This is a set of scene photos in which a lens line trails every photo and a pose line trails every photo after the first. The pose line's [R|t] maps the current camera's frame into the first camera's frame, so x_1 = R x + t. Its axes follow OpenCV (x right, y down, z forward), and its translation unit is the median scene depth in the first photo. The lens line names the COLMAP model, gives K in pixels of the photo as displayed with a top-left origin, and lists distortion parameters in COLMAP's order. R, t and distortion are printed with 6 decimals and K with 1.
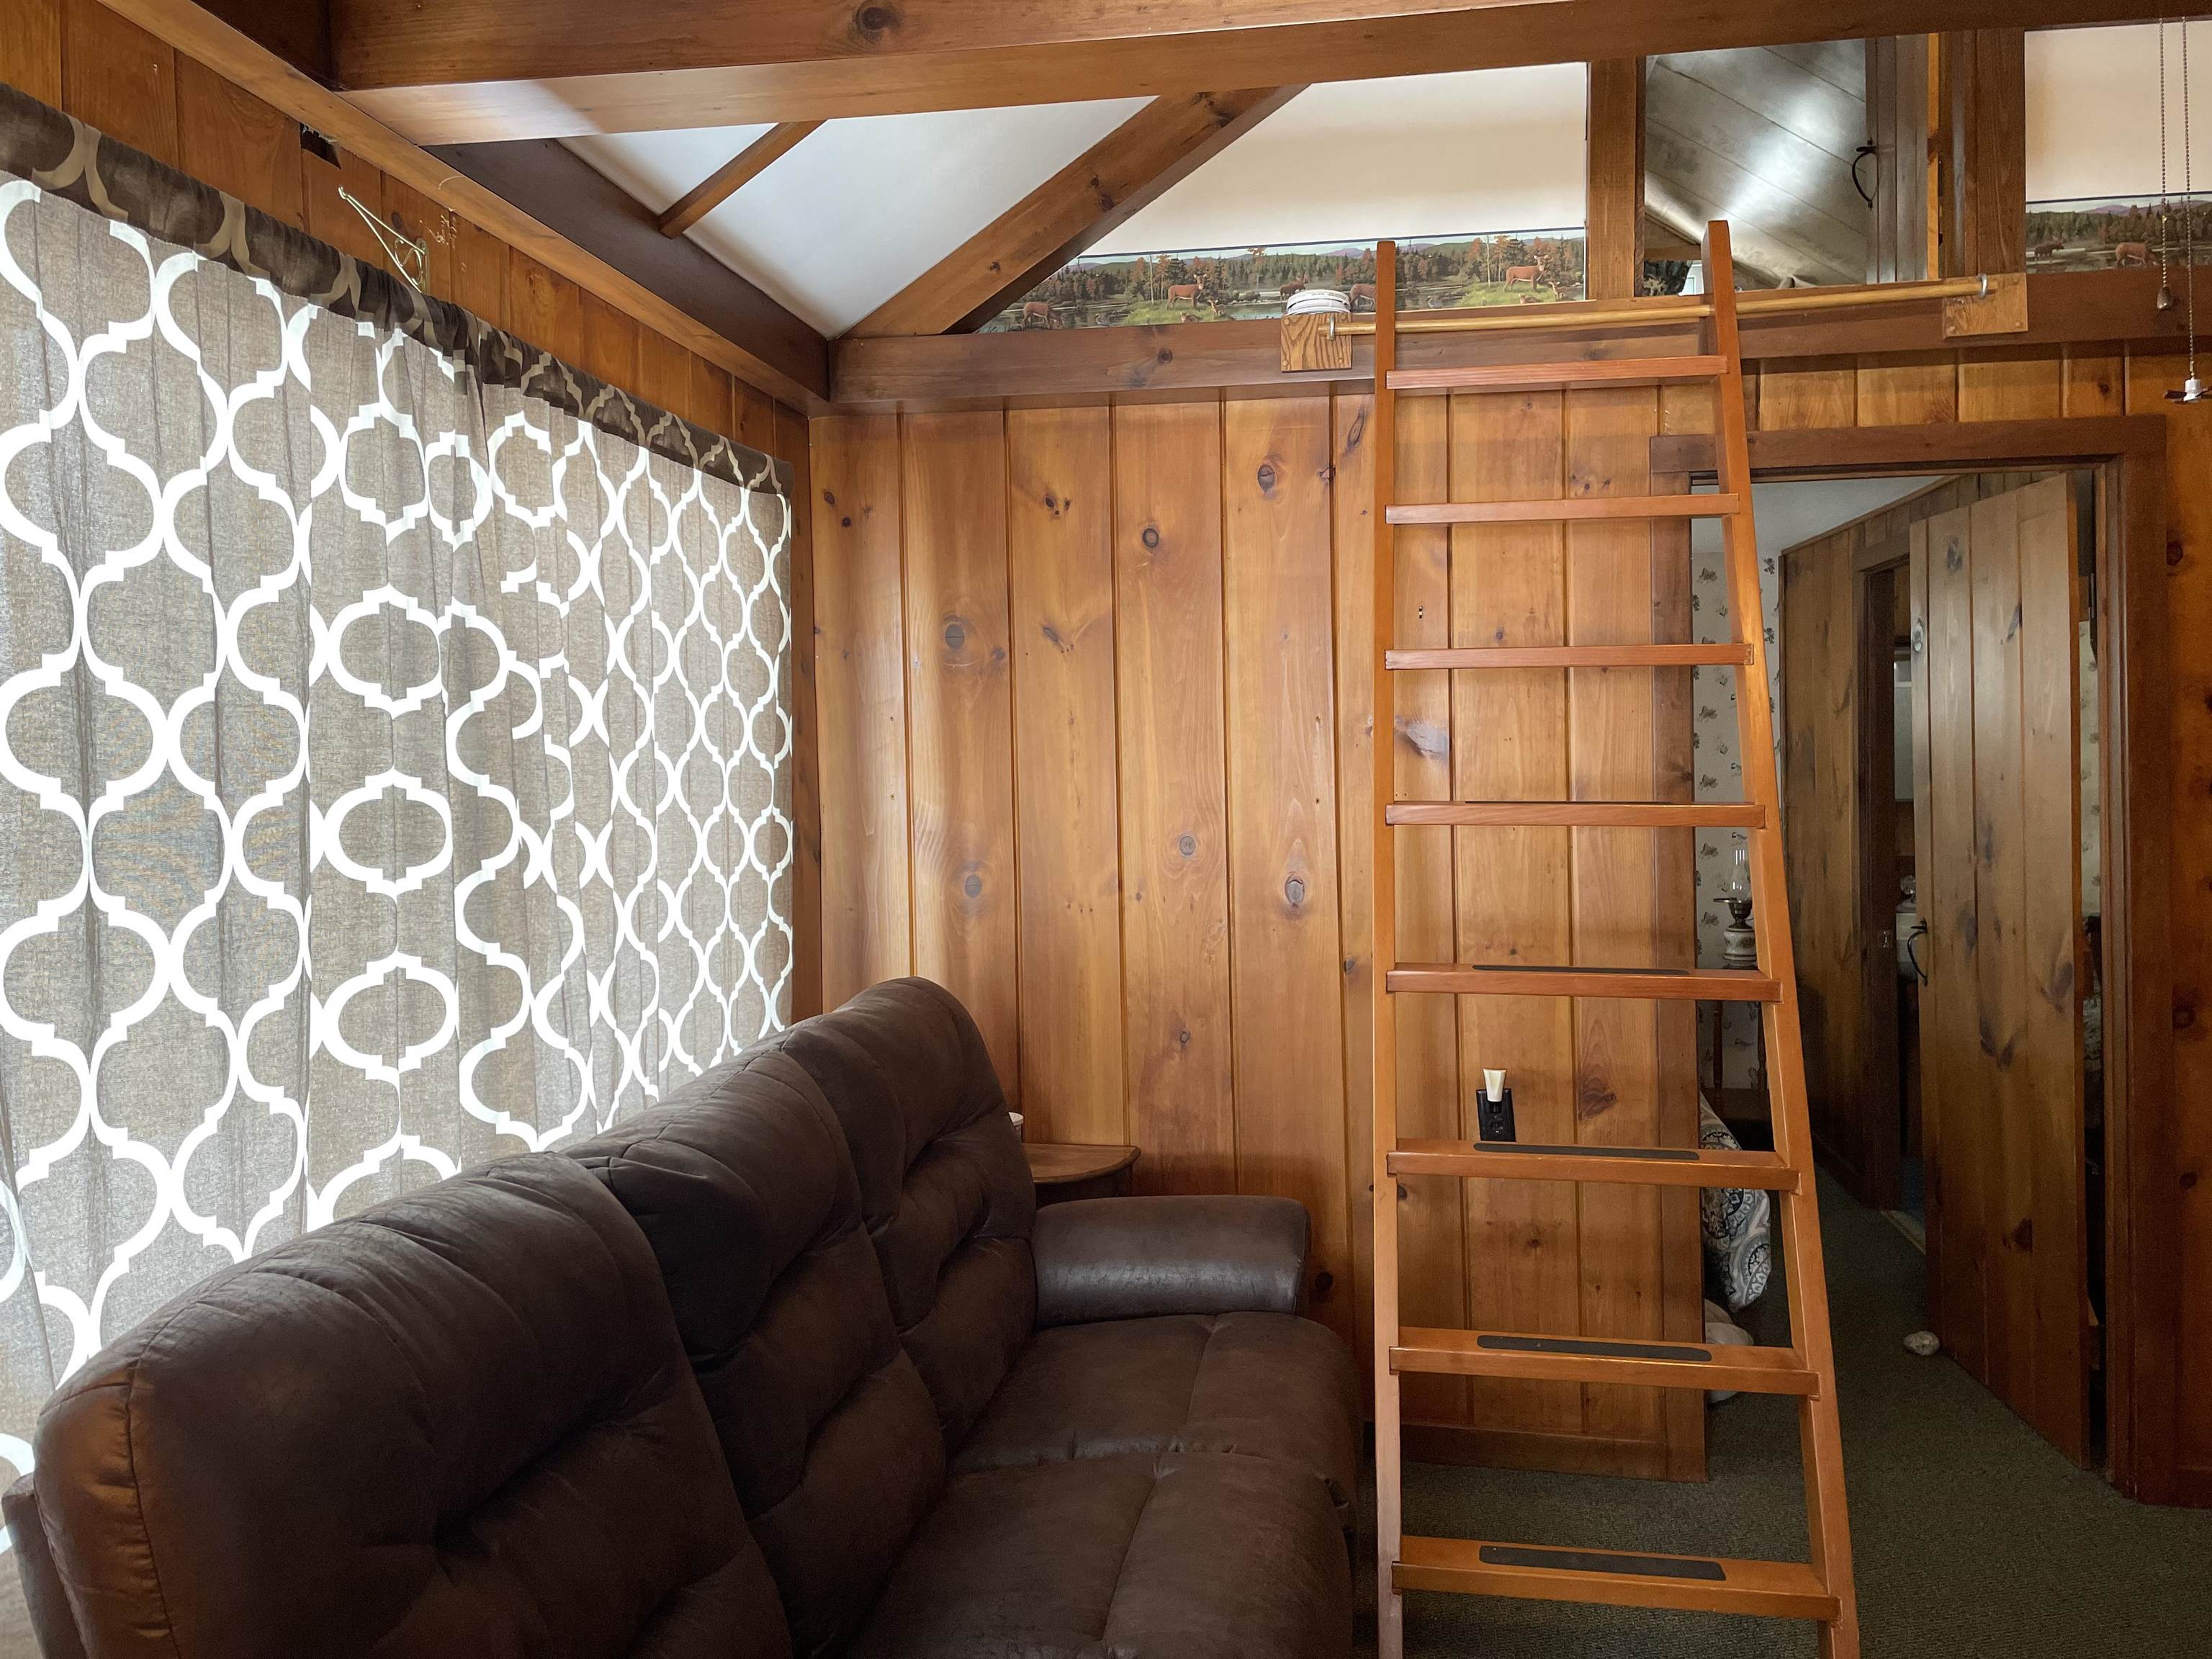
lens RADIAL K [[1654.8, 0, 1103.2], [0, 1654.8, 792.6], [0, 0, 1]] dist [0.104064, -0.138277]
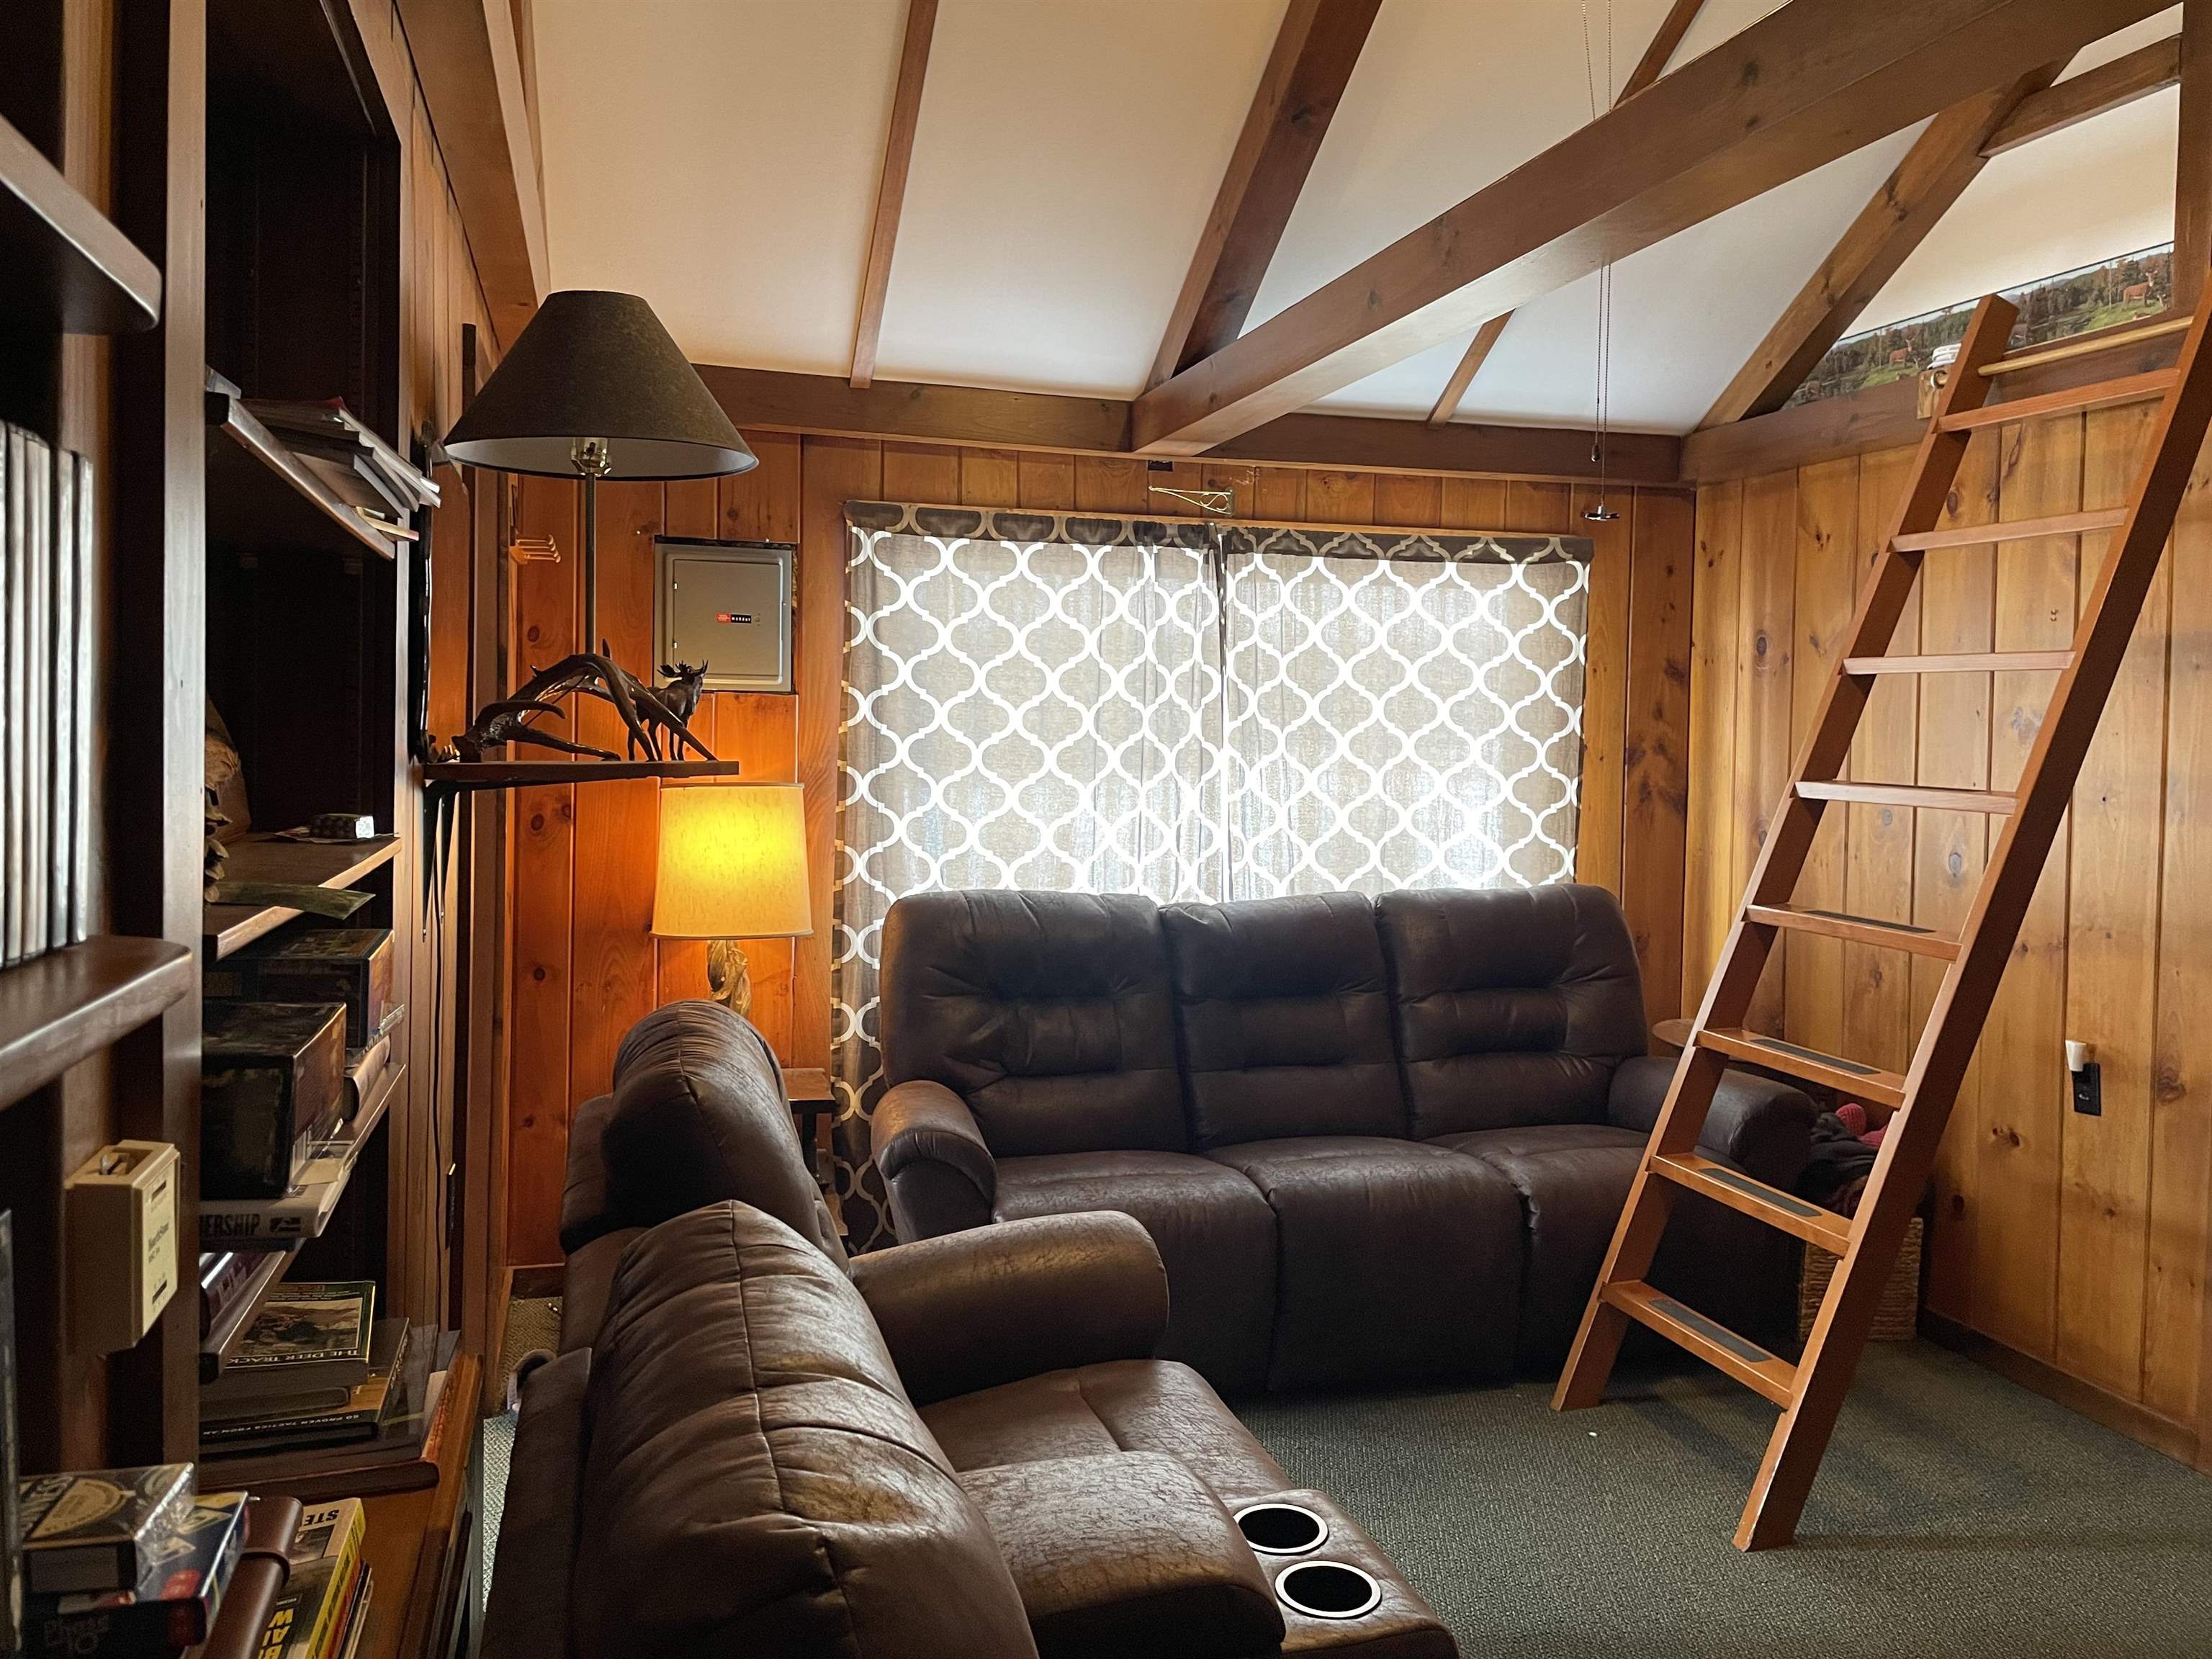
lens RADIAL K [[1654.8, 0, 1103.2], [0, 1654.8, 792.6], [0, 0, 1]] dist [0.104064, -0.138277]
pose [[0.434204, 0.053816, -0.899206, 0.955633], [-0.040312, 0.998375, 0.040286, -0.012551], [0.899912, 0.018757, 0.435667, -0.039245]]
